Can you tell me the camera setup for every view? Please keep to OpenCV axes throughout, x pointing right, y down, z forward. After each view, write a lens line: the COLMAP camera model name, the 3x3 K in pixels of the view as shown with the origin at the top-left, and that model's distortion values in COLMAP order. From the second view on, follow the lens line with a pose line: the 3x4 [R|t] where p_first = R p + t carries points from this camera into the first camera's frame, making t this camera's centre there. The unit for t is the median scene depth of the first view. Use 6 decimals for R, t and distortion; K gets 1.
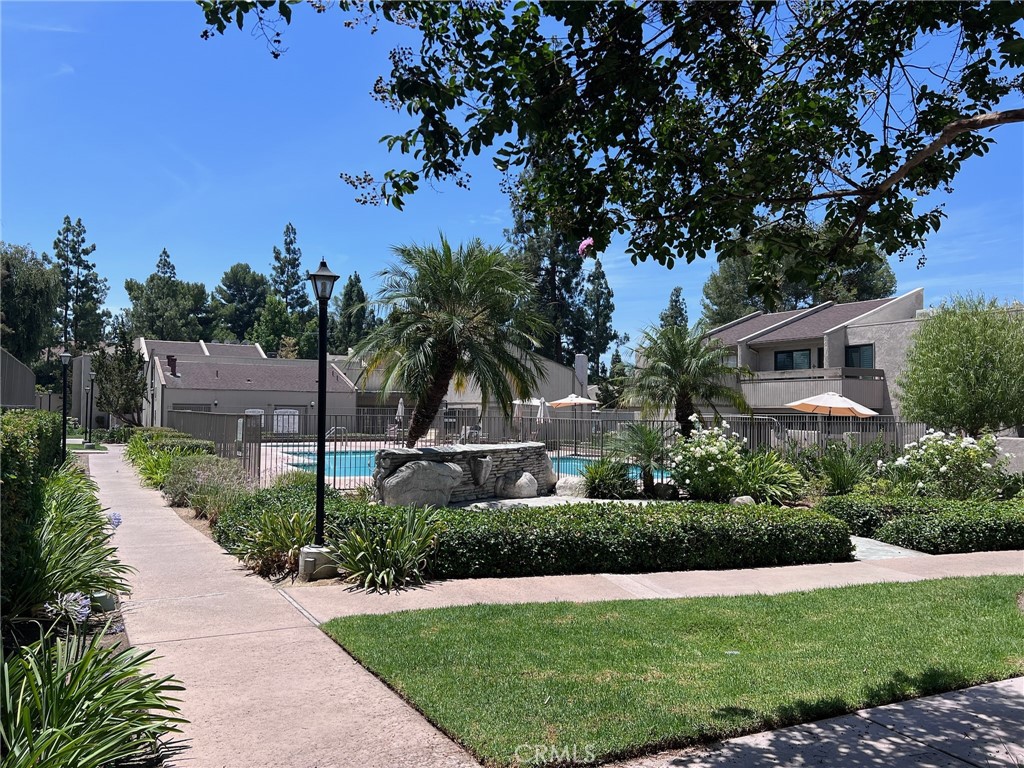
lens RADIAL K [[777.6, 0, 507.7], [0, 777.6, 386.6], [0, 0, 1]] dist [0.026269, -0.002336]
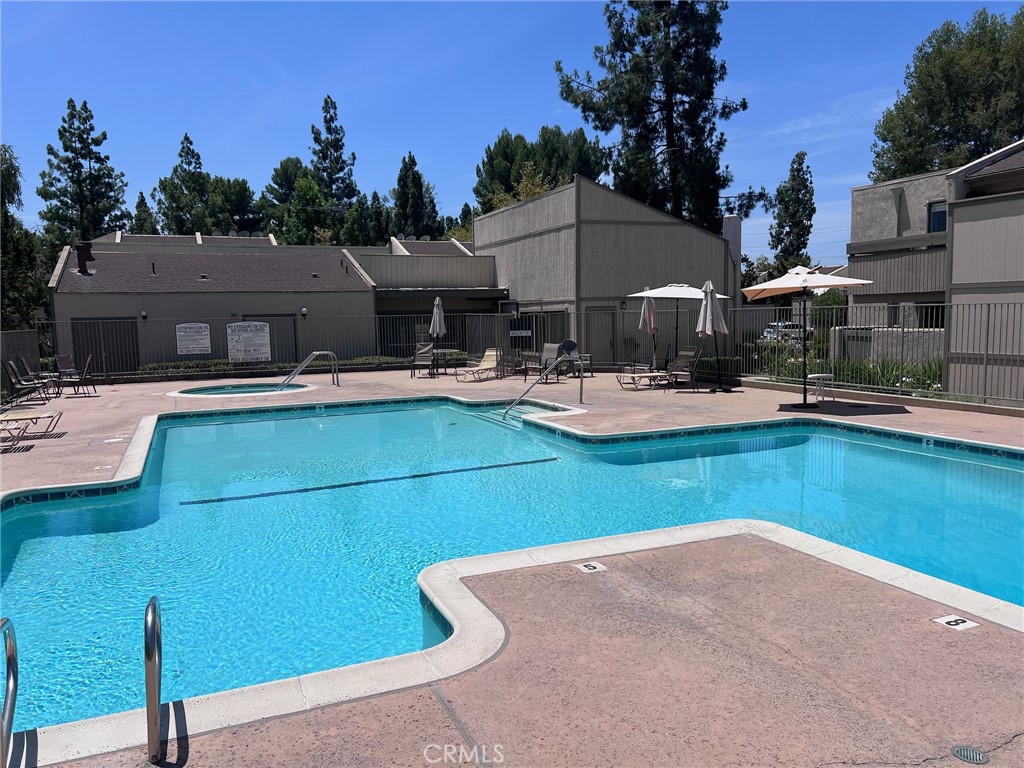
lens RADIAL K [[777.6, 0, 505.8], [0, 777.6, 384.6], [0, 0, 1]] dist [0.026269, -0.002336]
pose [[0.994110, -0.025009, -0.105454, -0.010844], [0.037696, 0.992047, 0.120091, 0.004892], [0.101612, -0.123359, 0.987146, 0.167950]]
